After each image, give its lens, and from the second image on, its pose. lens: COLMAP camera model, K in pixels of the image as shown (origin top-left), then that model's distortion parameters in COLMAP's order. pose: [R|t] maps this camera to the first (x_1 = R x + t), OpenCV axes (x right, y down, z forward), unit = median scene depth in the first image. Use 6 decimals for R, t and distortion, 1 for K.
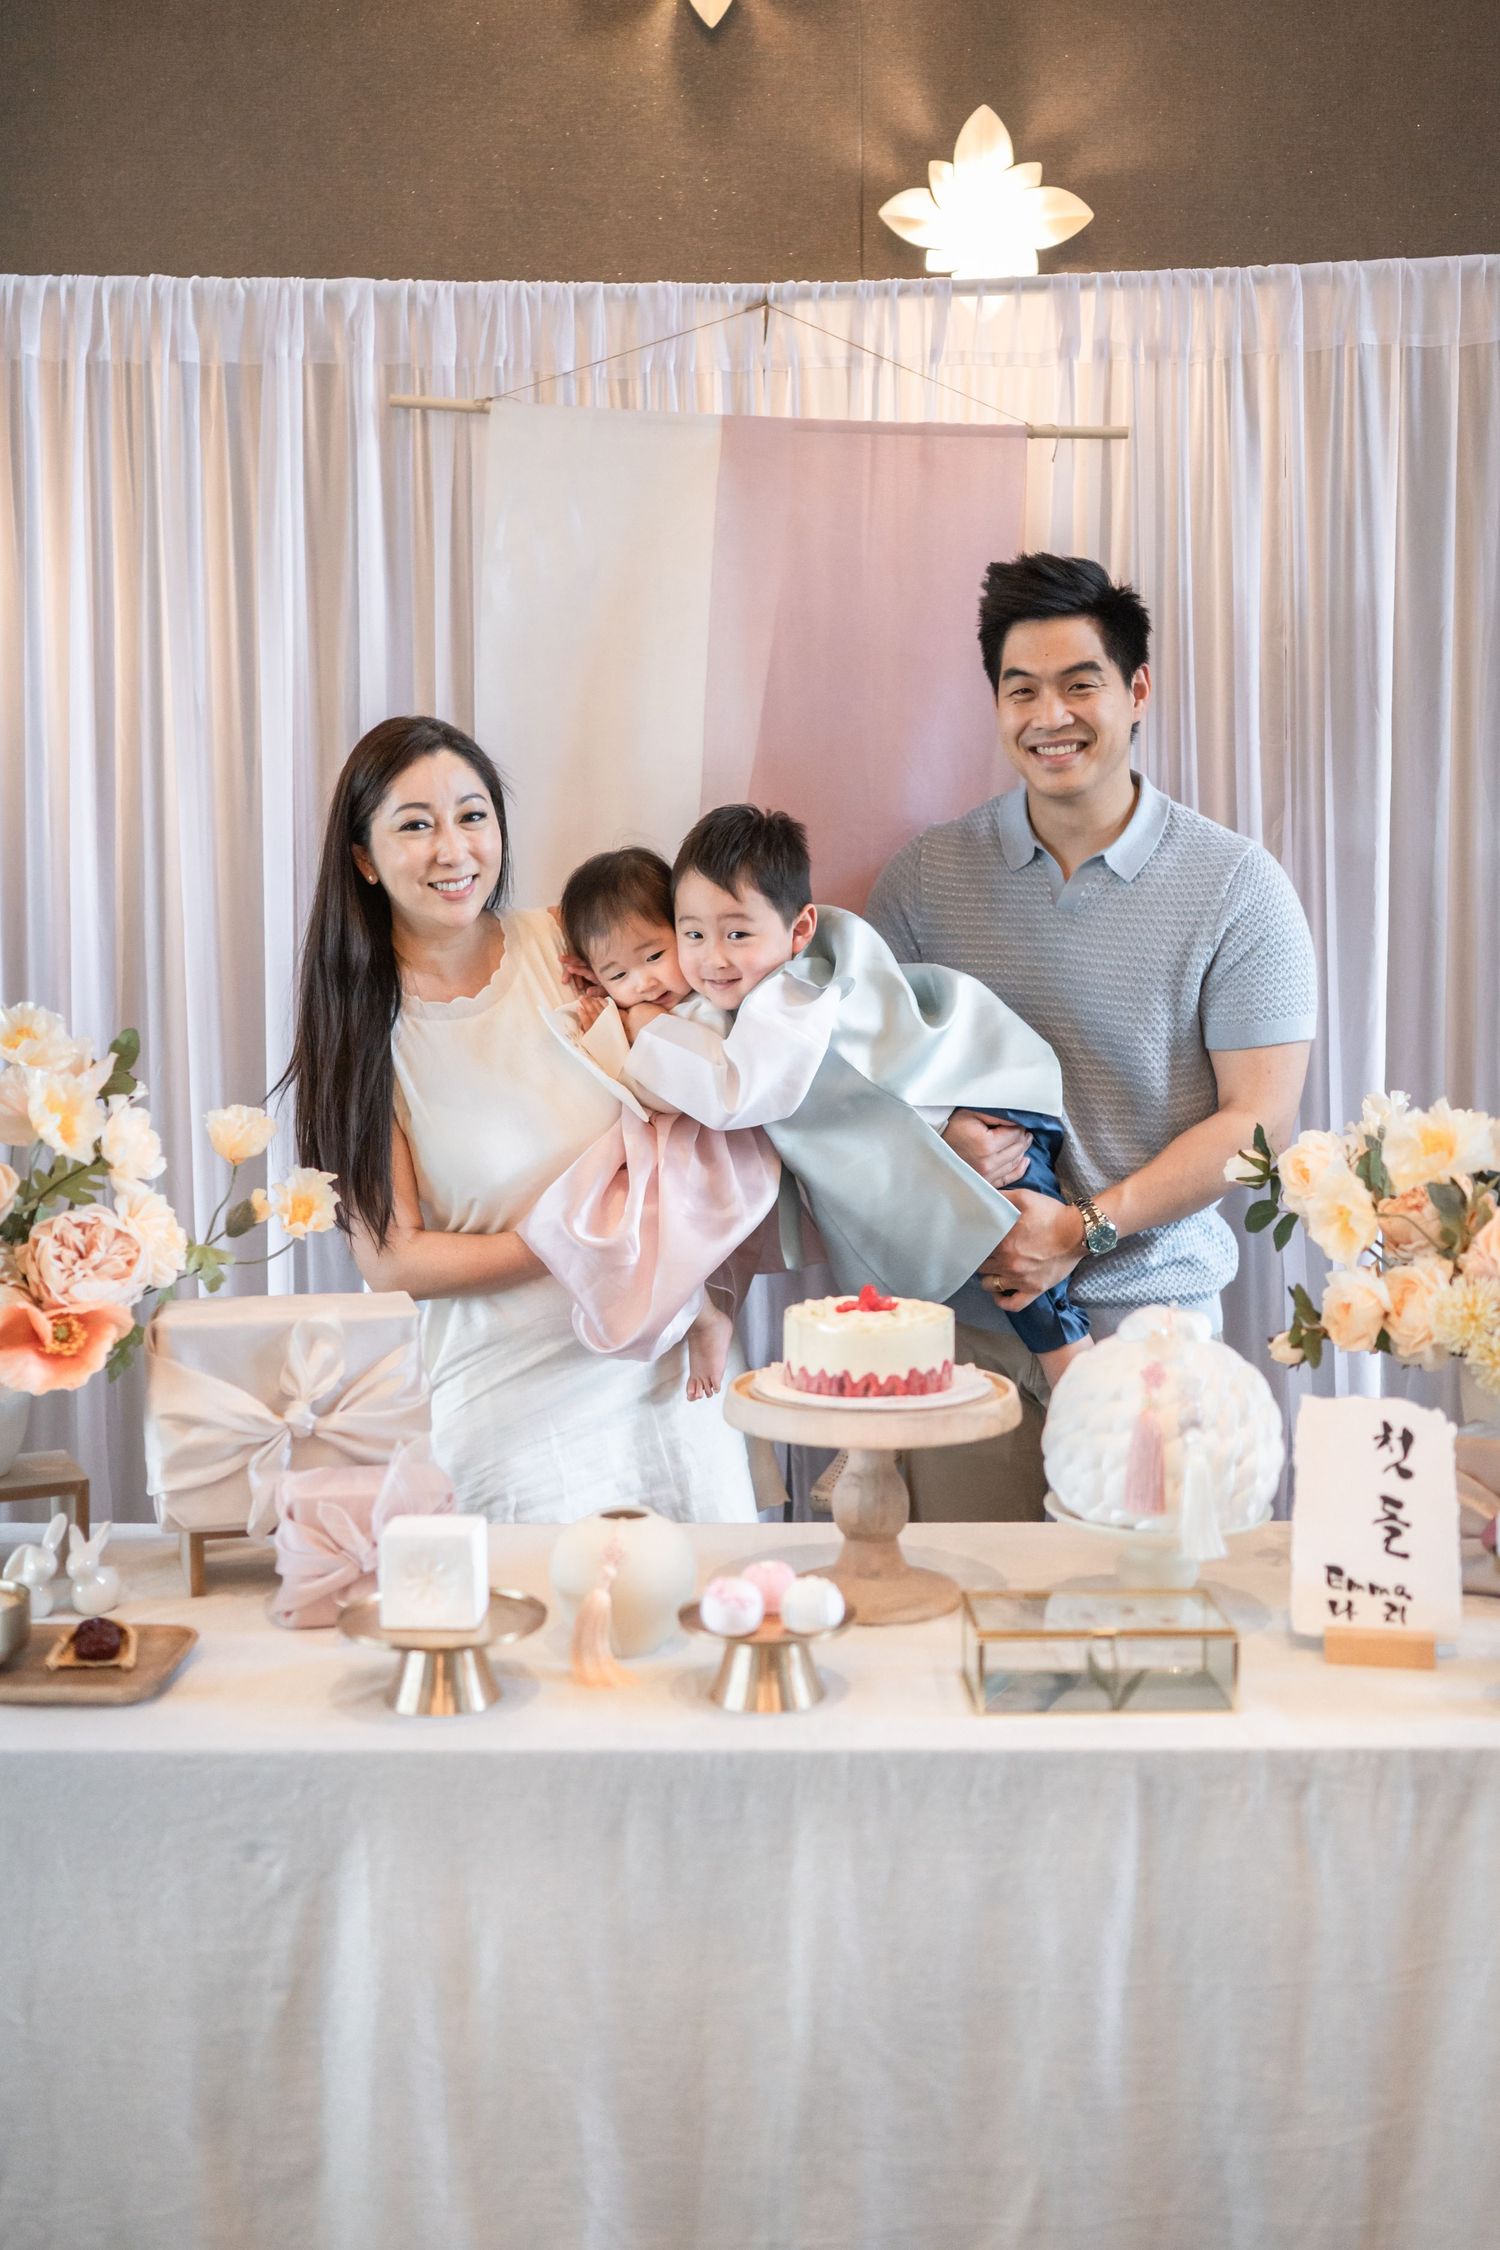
lens RADIAL K [[2159.8, 0, 828.6], [0, 2159.8, 1021.9], [0, 0, 1]] dist [0.013243, 0.005559]
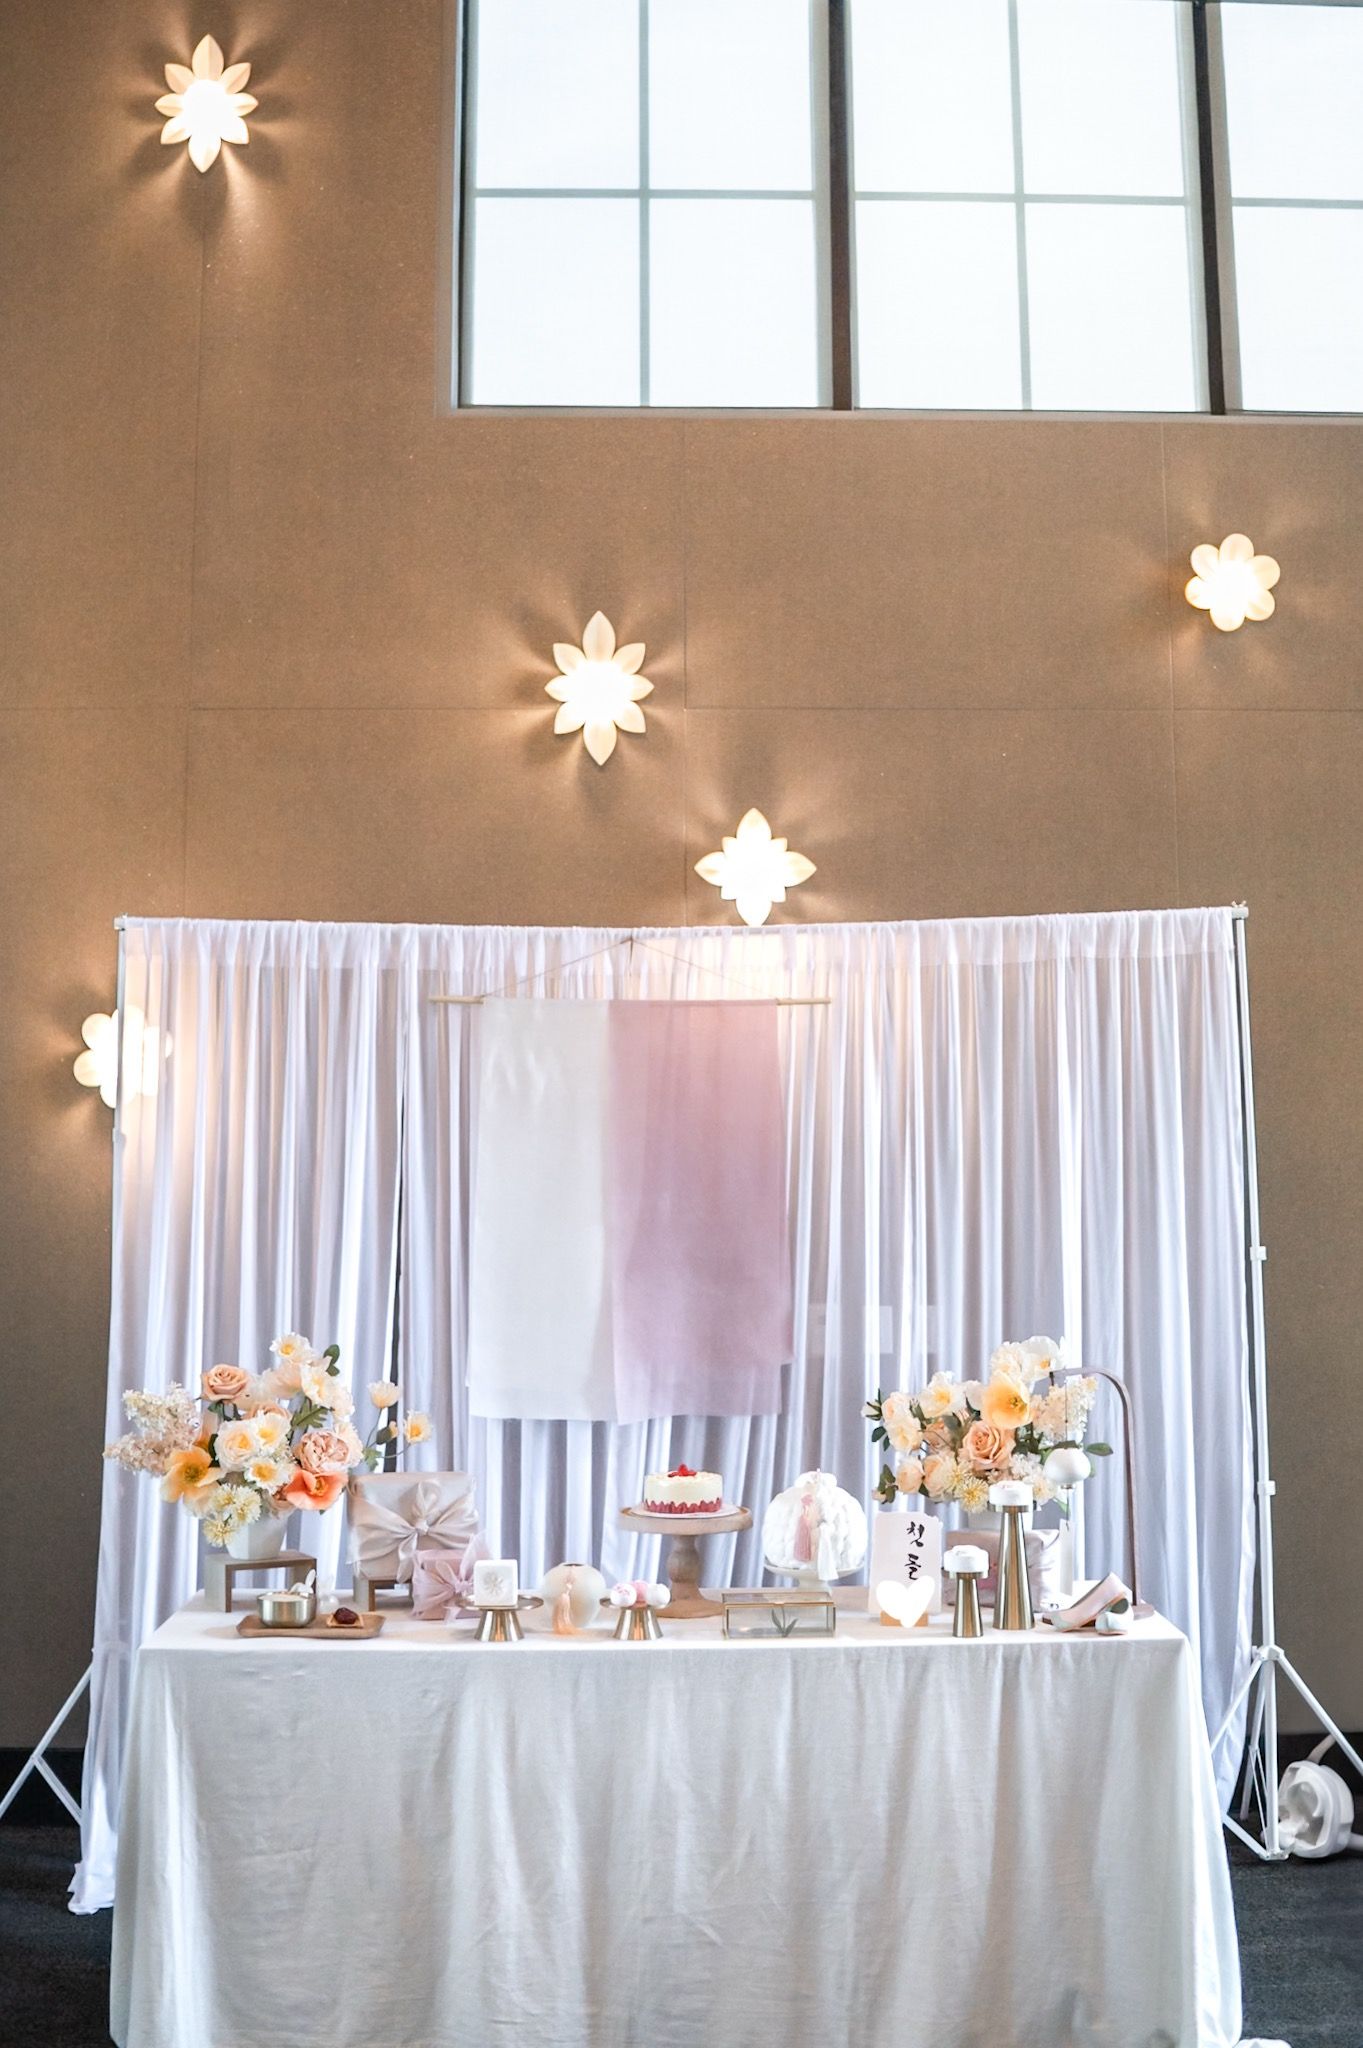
lens RADIAL K [[2089.6, 0, 681.5], [0, 2089.6, 1024.0], [0, 0, 1]] dist [-0.088296, 0.002214]
pose [[0.999991, -0.003301, 0.002621, 0.013060], [0.003601, 0.992295, -0.123842, -0.059843], [-0.002192, 0.123850, 0.992299, -1.157671]]
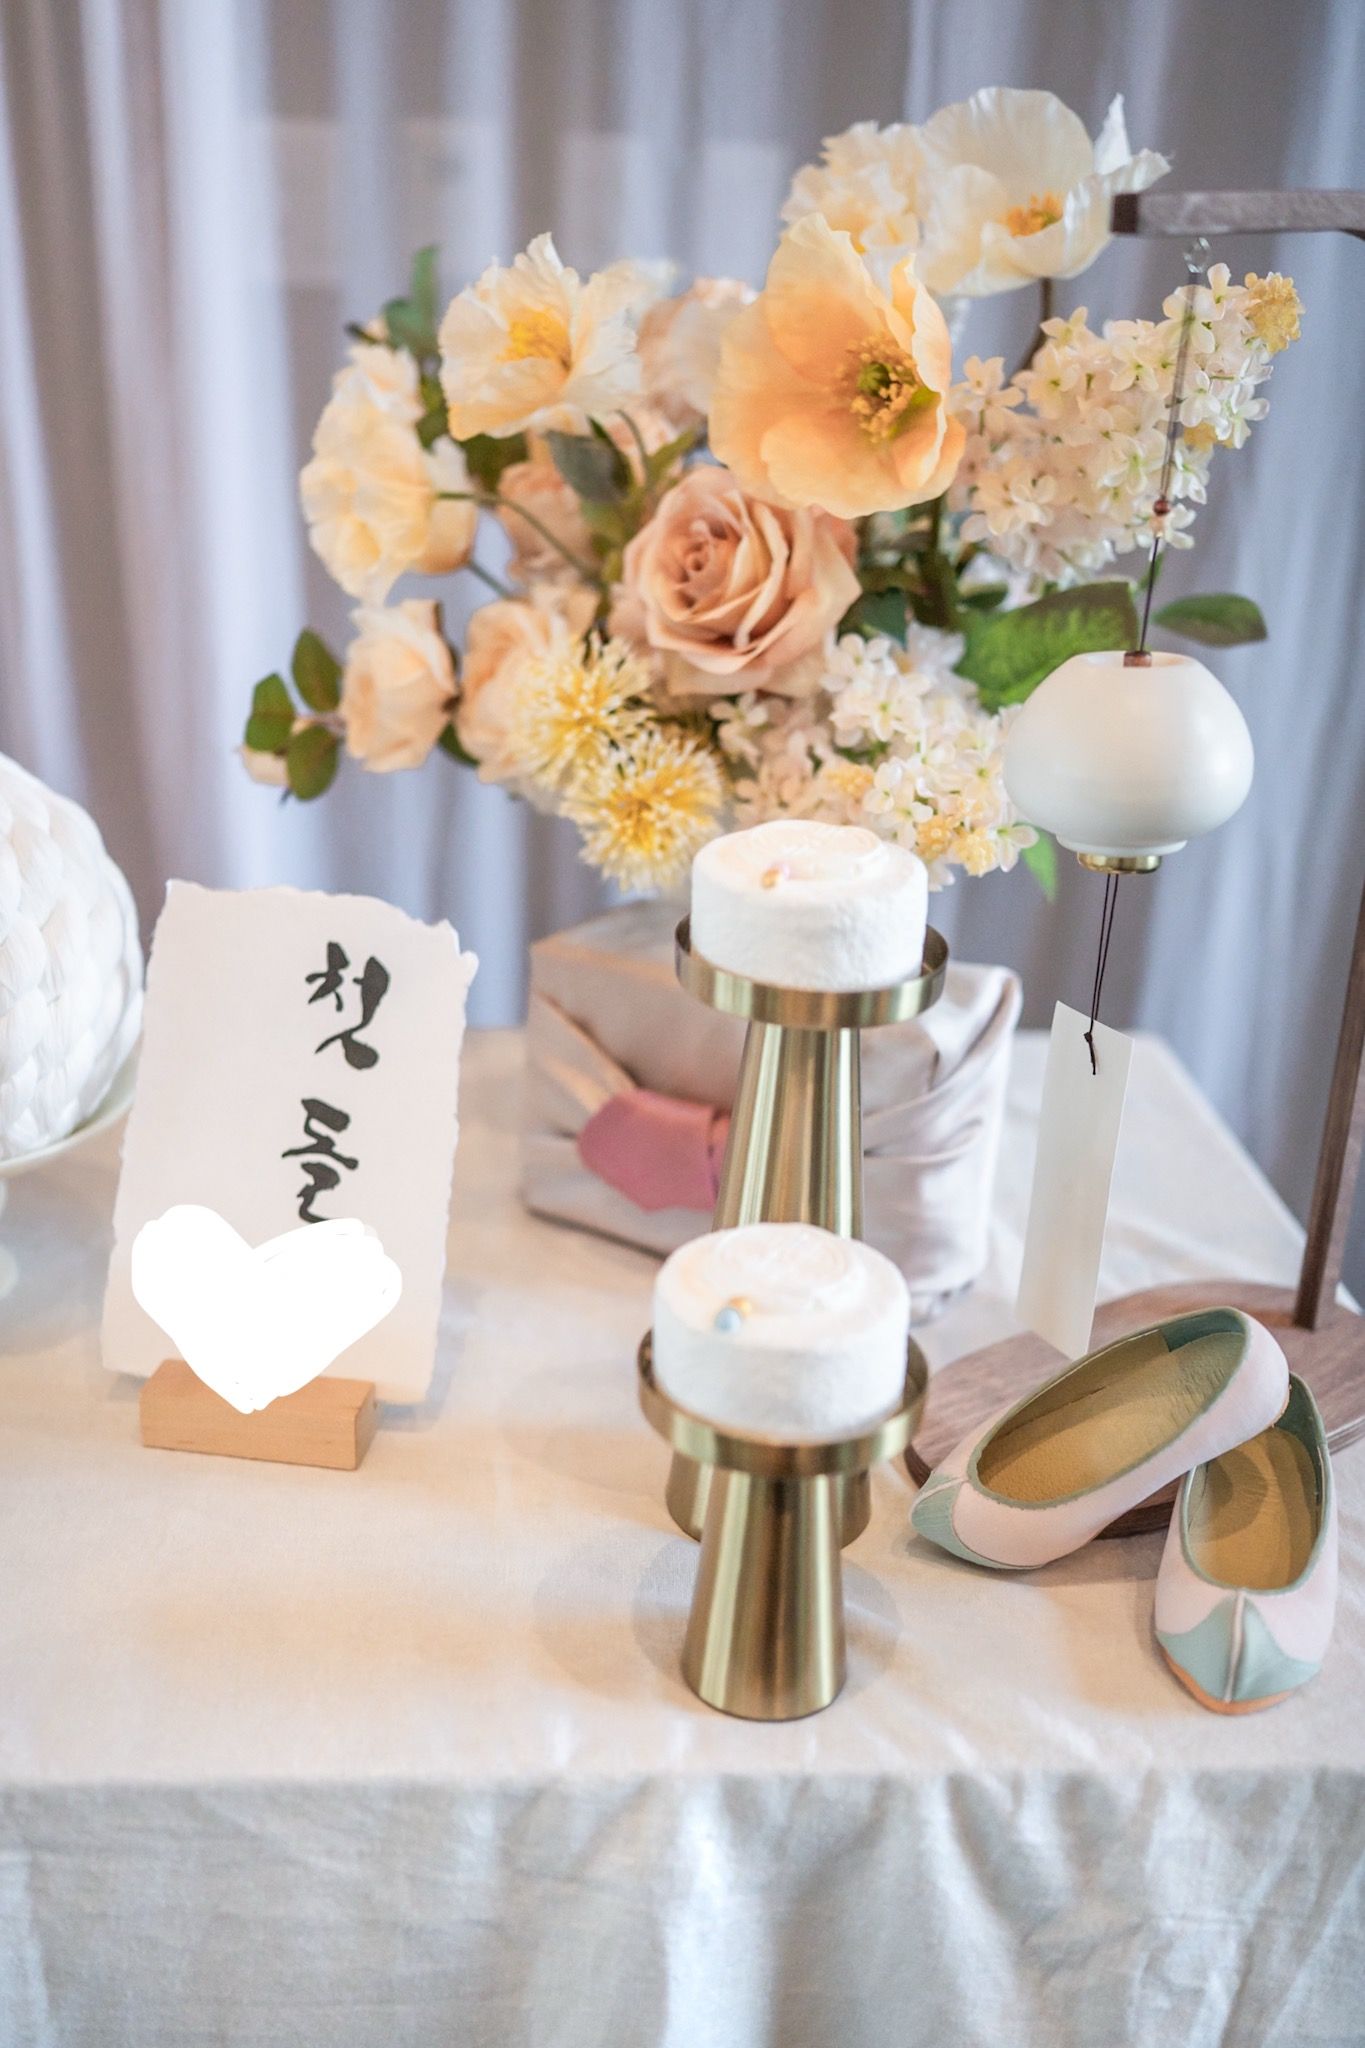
lens RADIAL K [[2089.6, 0, 682.5], [0, 2089.6, 1024.0], [0, 0, 1]] dist [-0.088296, 0.002214]
pose [[0.995793, 0.022941, 0.088711, 0.281188], [-0.051345, 0.941578, 0.332857, 0.044918], [-0.075892, -0.336012, 0.938795, 0.541681]]
